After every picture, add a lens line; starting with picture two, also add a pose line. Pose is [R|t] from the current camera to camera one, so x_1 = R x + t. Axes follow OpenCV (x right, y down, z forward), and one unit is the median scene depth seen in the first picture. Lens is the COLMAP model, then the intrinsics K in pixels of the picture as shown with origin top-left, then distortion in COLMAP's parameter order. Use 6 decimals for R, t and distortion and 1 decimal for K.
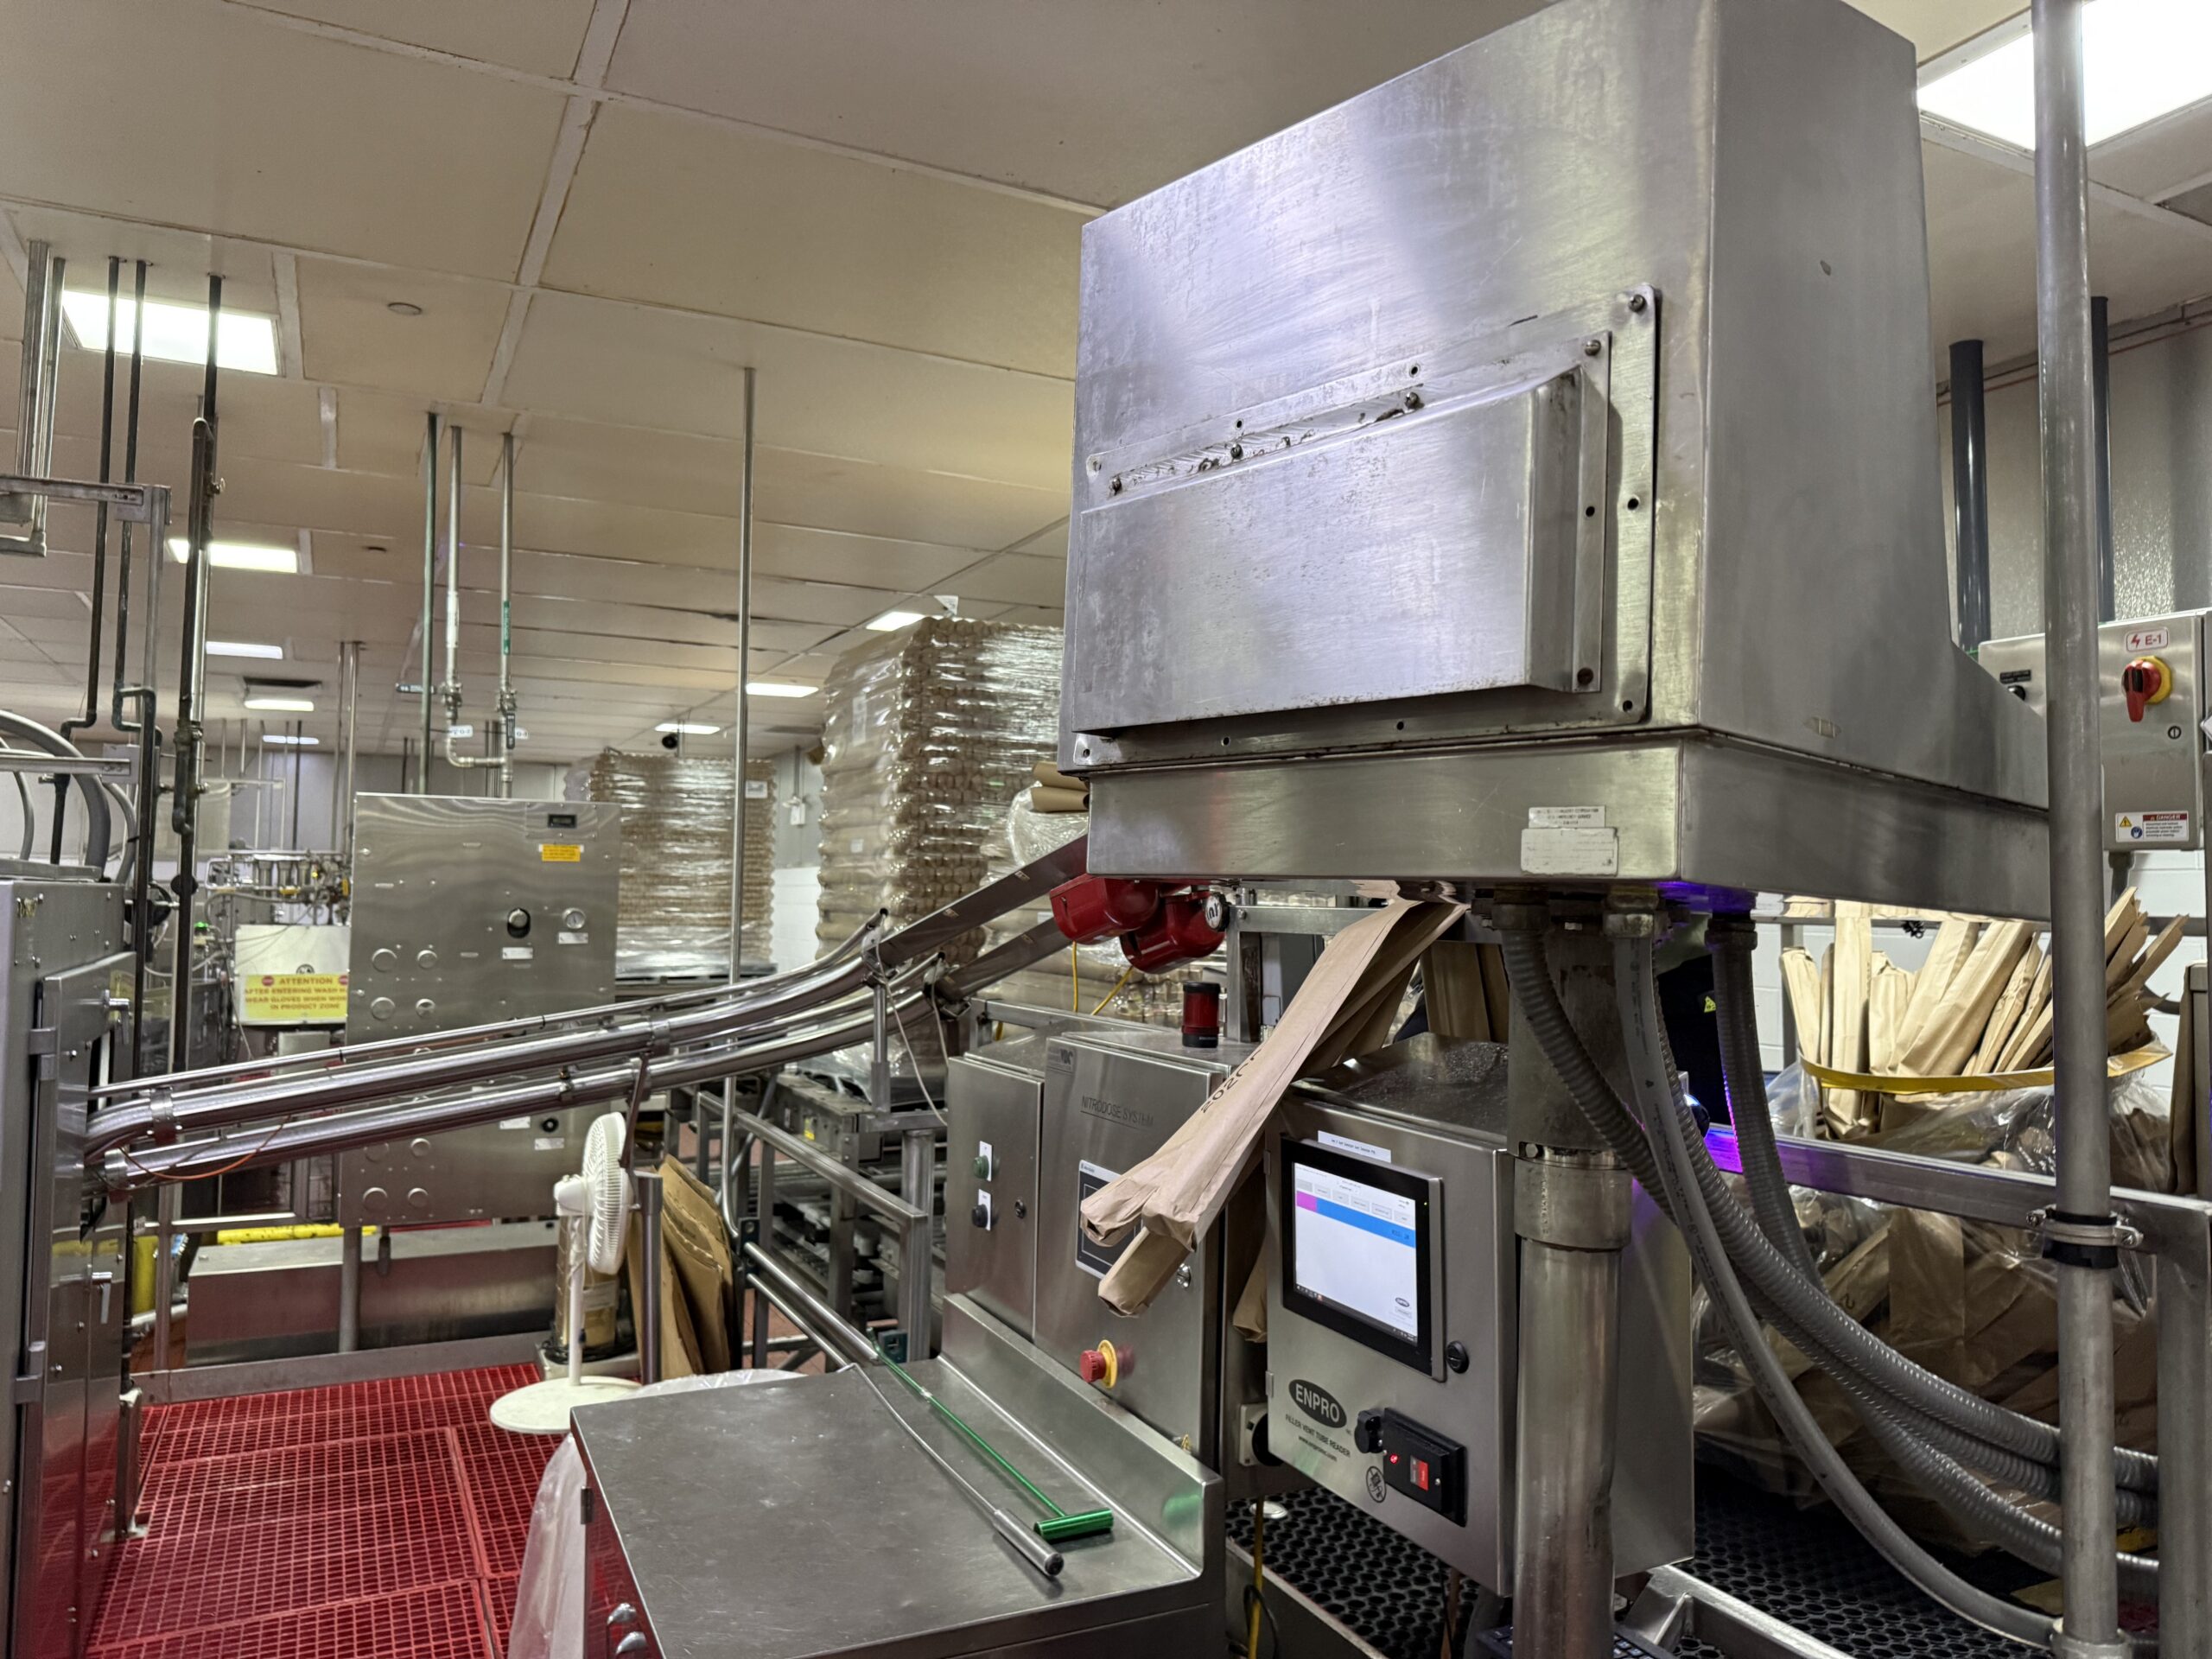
lens RADIAL K [[1575.3, 0, 1107.7], [0, 1575.3, 828.0], [0, 0, 1]] dist [0.012128, -0.014427]
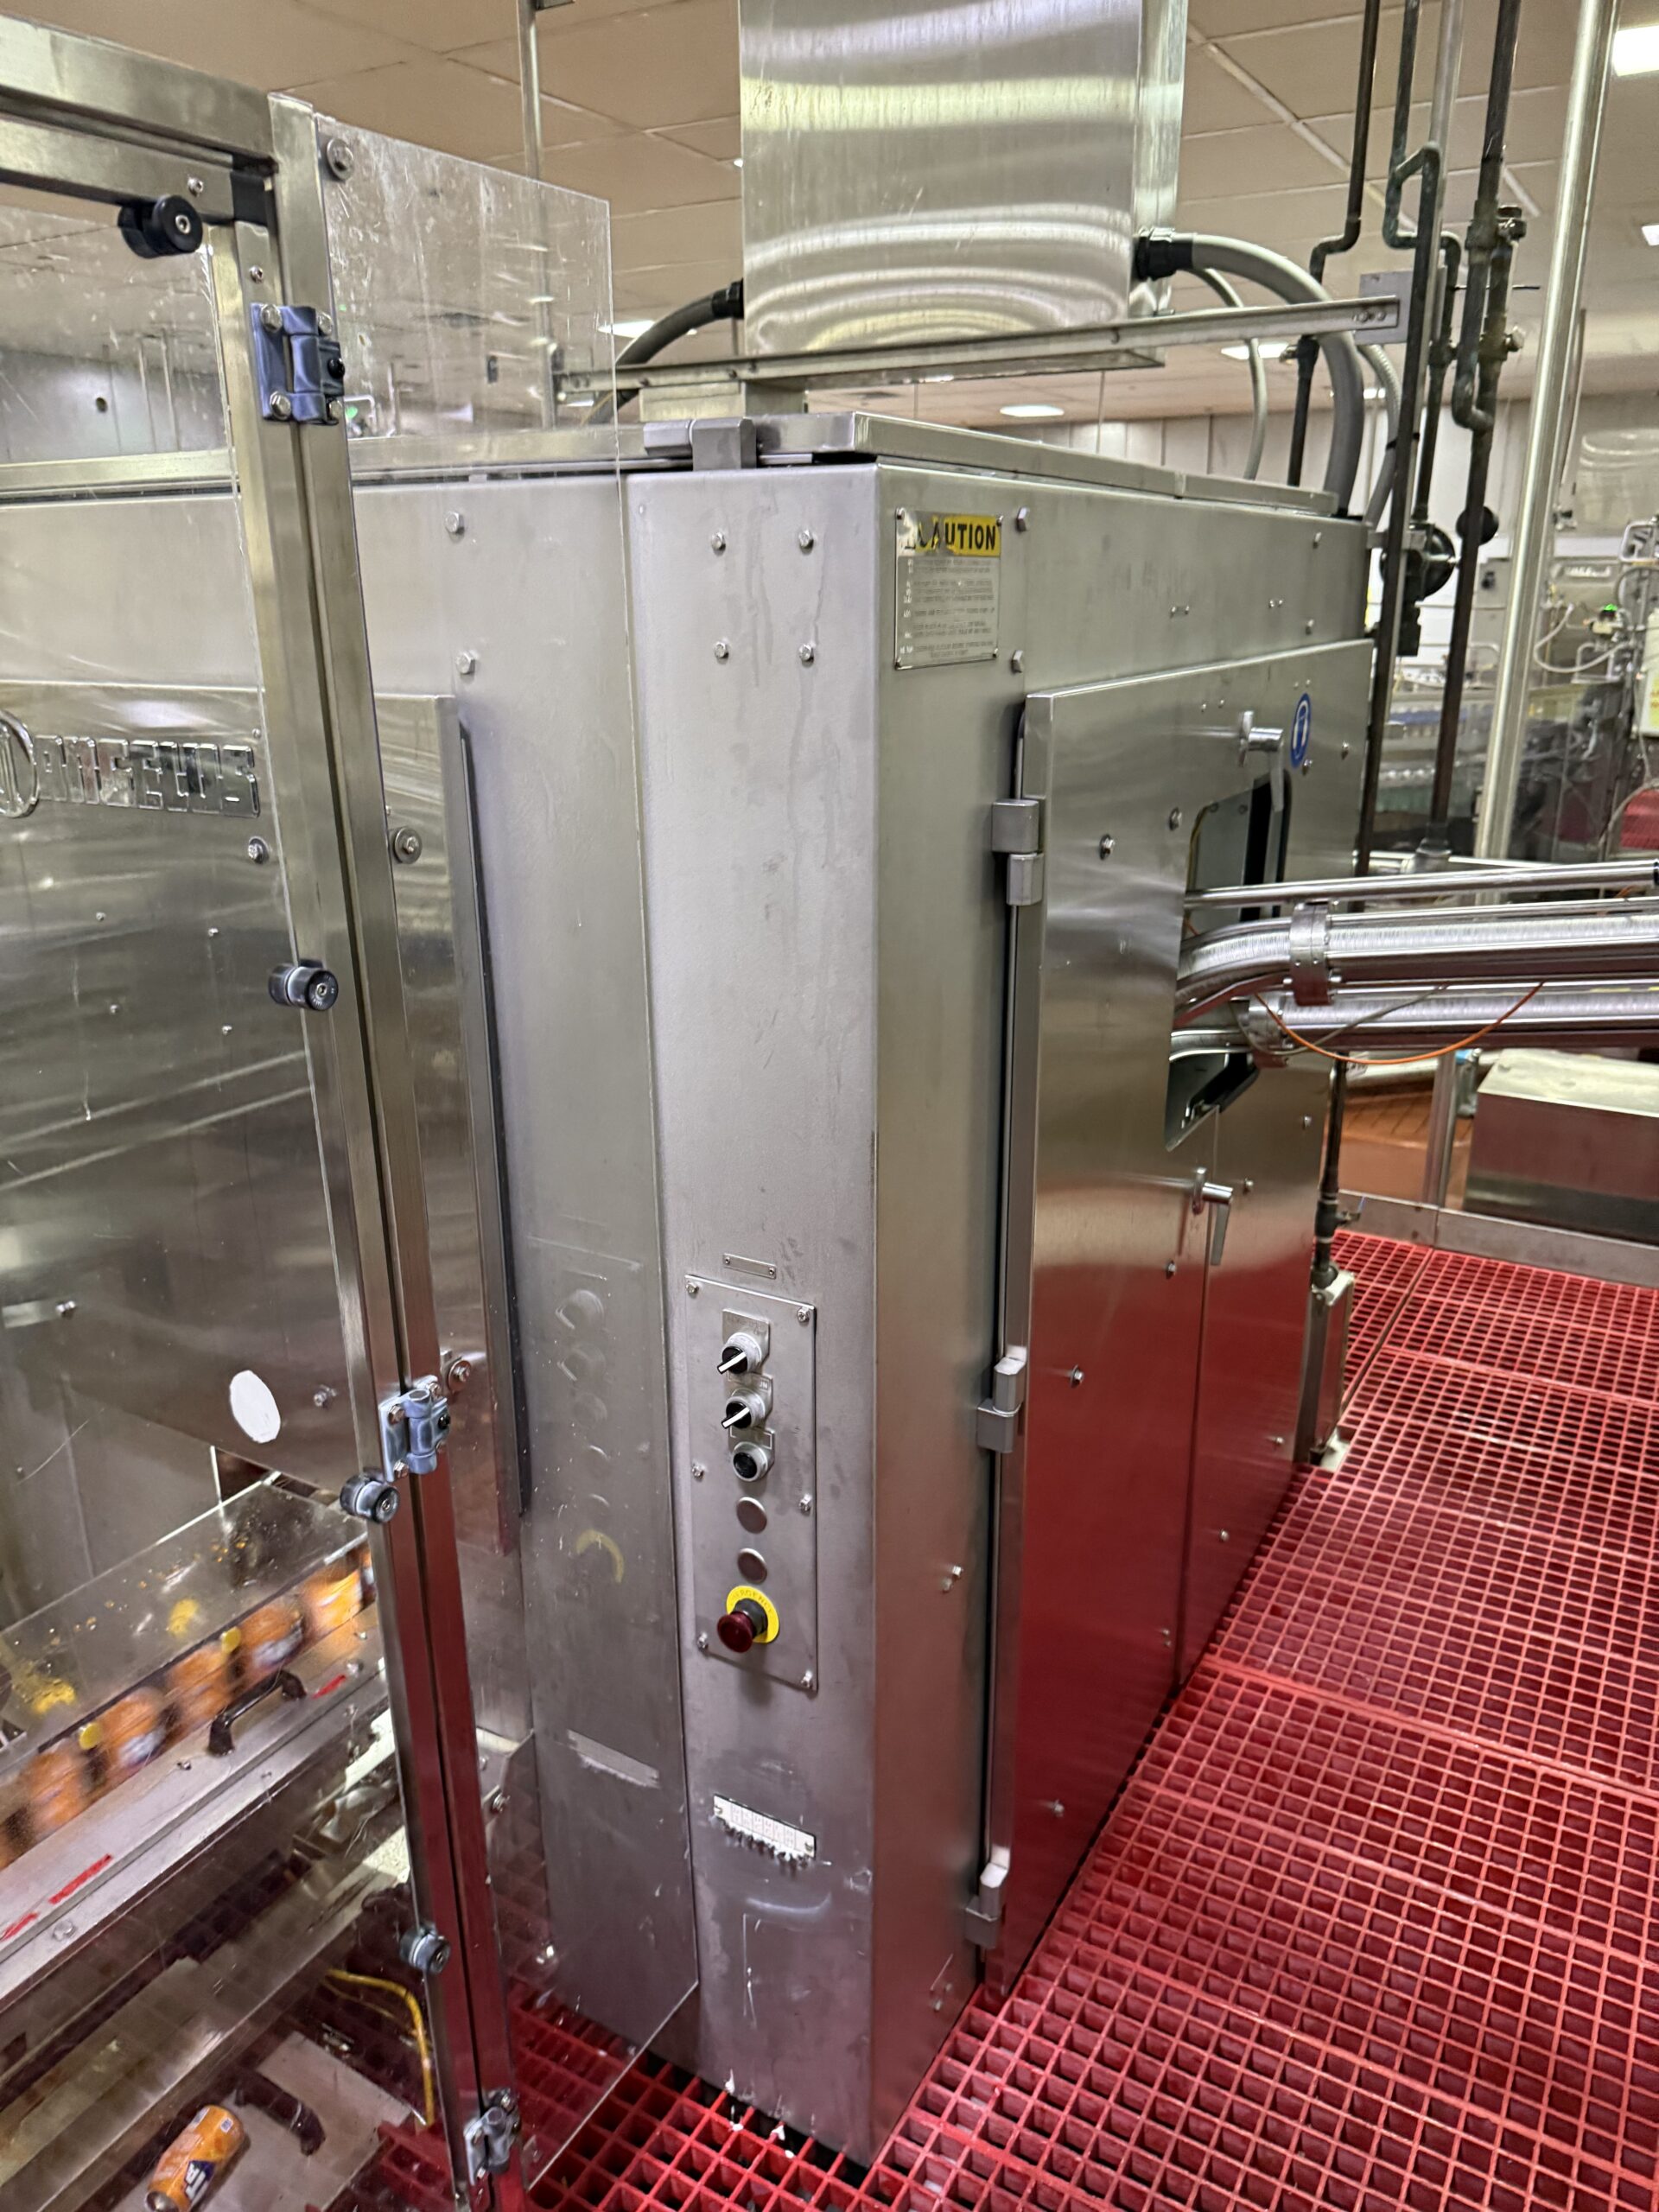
lens RADIAL K [[1575.3, 0, 828.9], [0, 1575.3, 1107.1], [0, 0, 1]] dist [0.012128, -0.014427]
pose [[0.549702, 0.251937, -0.796465, -0.193678], [0.048240, 0.942273, 0.331353, 0.034804], [0.833967, -0.220567, 0.505815, 0.458999]]
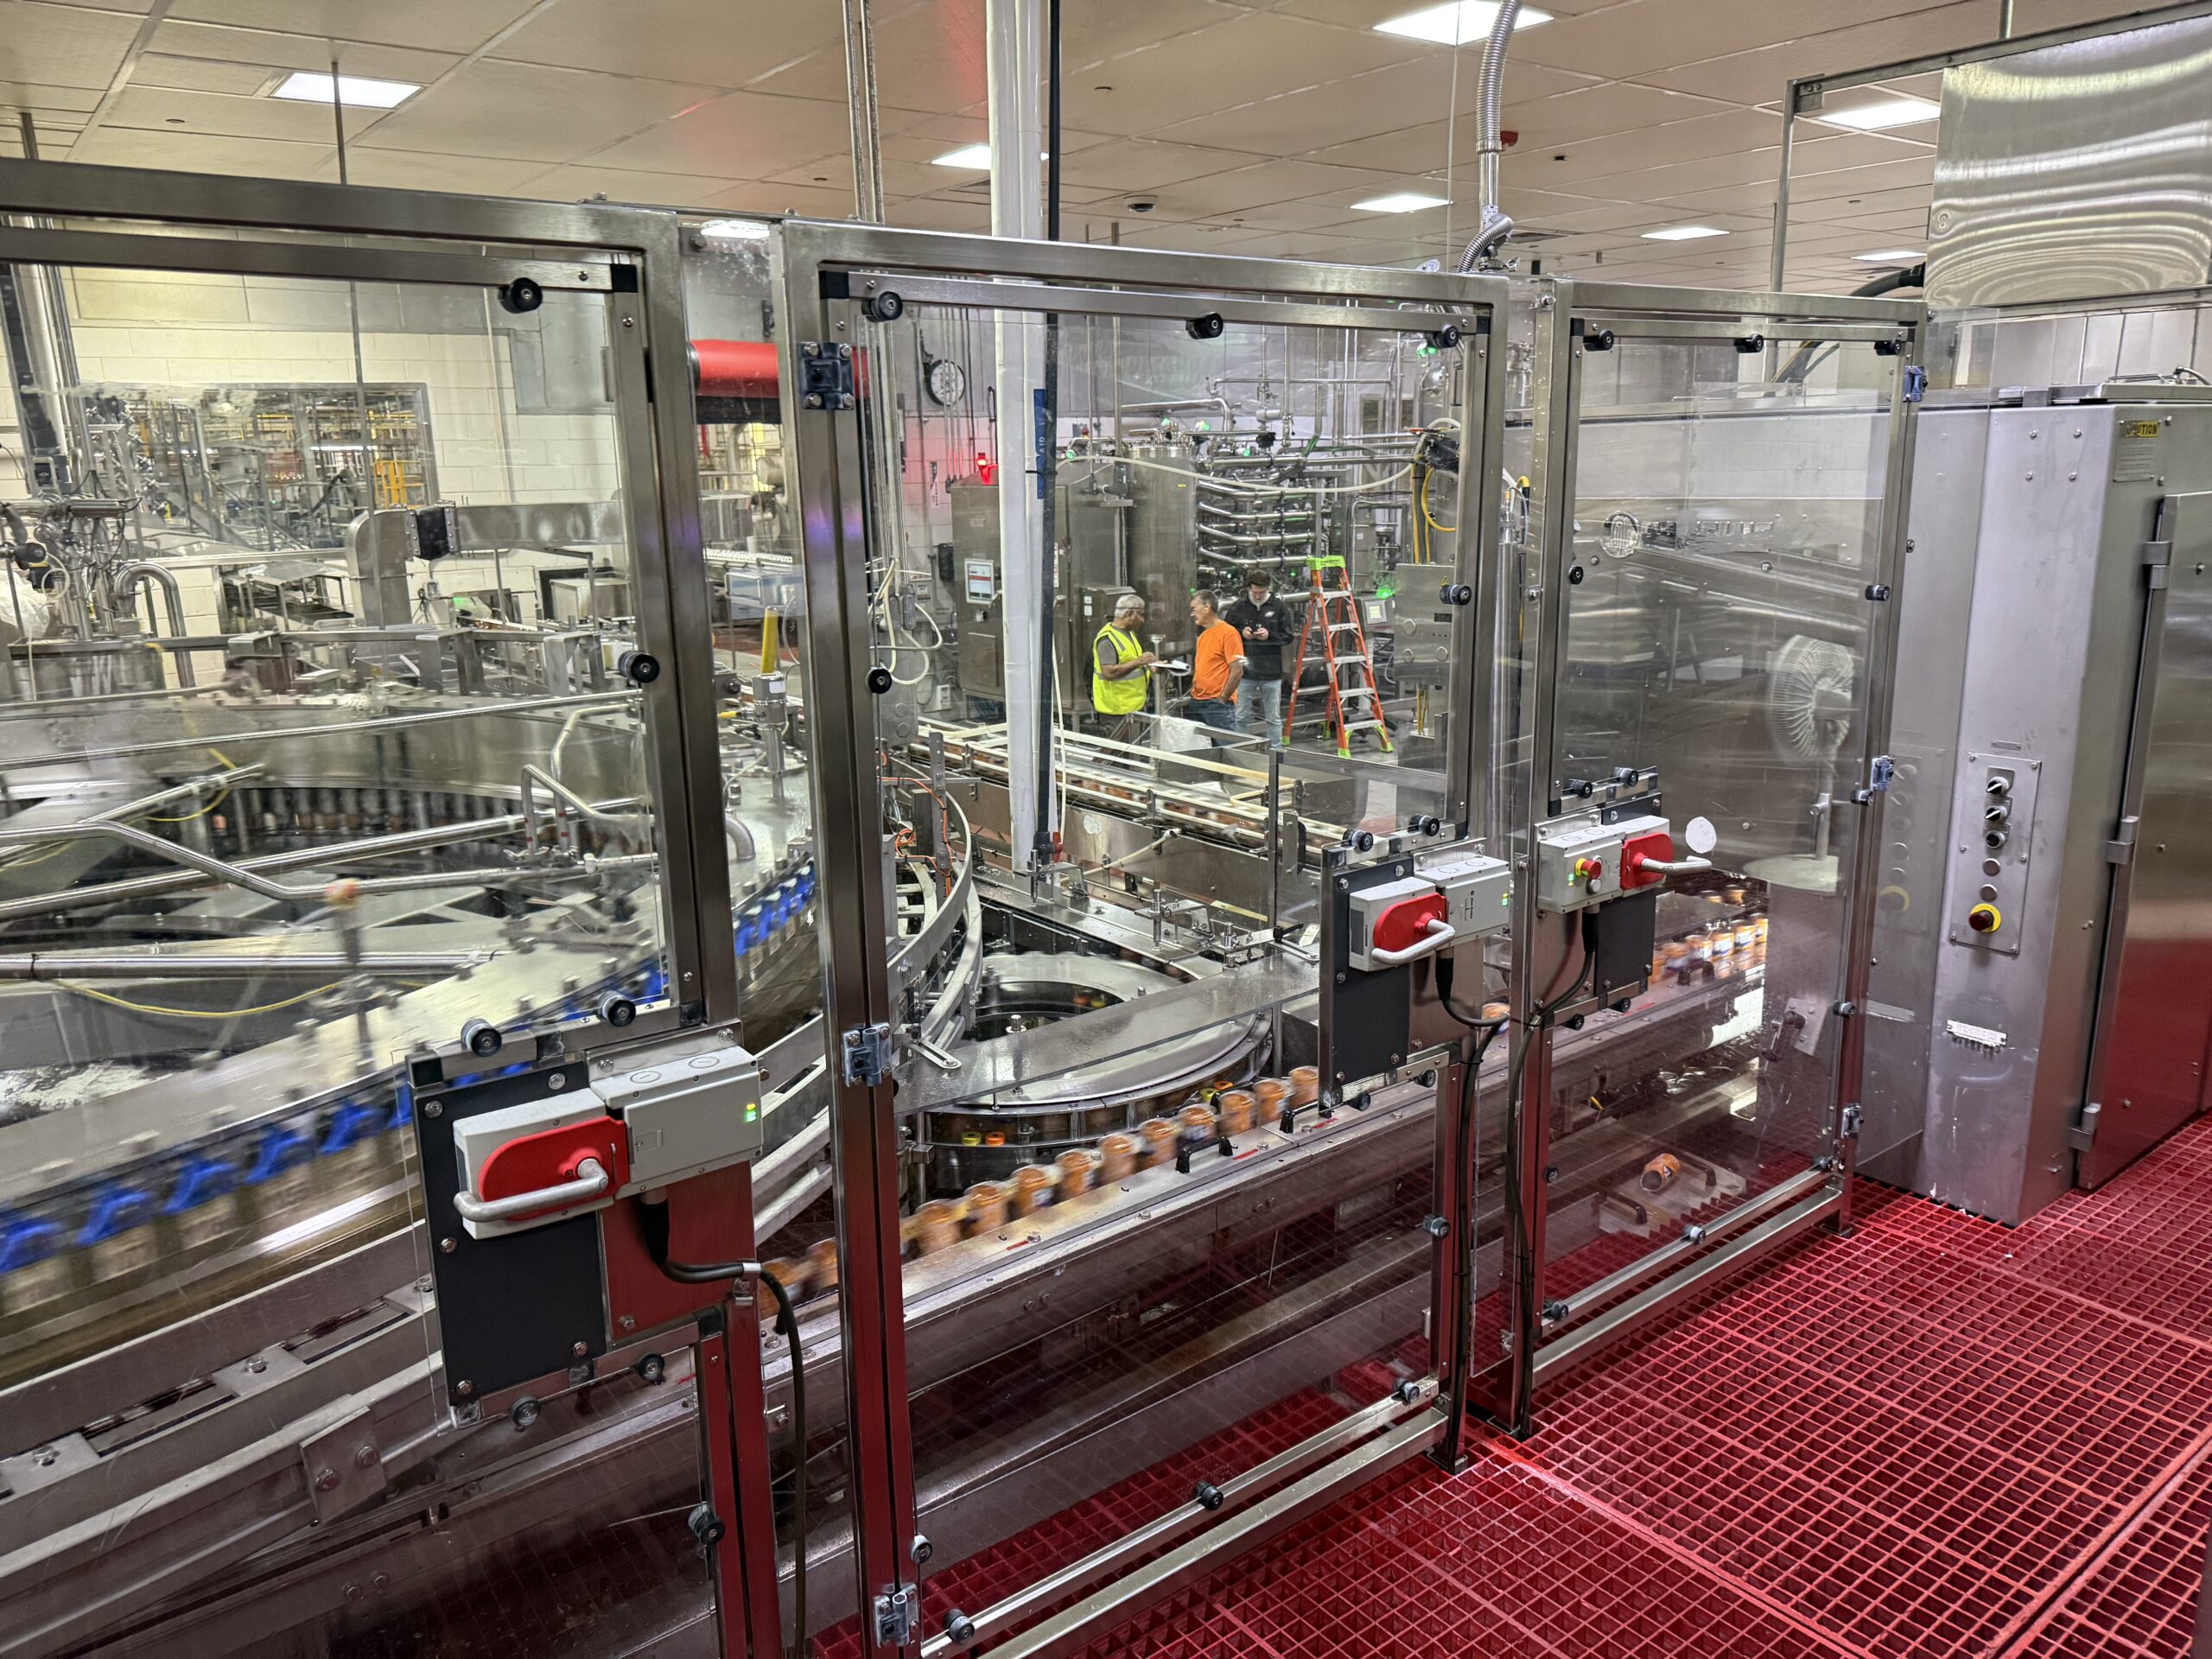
lens RADIAL K [[1575.3, 0, 1110.2], [0, 1575.3, 812.3], [0, 0, 1]] dist [0.012128, -0.014427]
pose [[0.197843, 0.206259, -0.958288, 0.190585], [0.067877, 0.972382, 0.223306, 0.009924], [0.977881, -0.109225, 0.178379, 0.043075]]
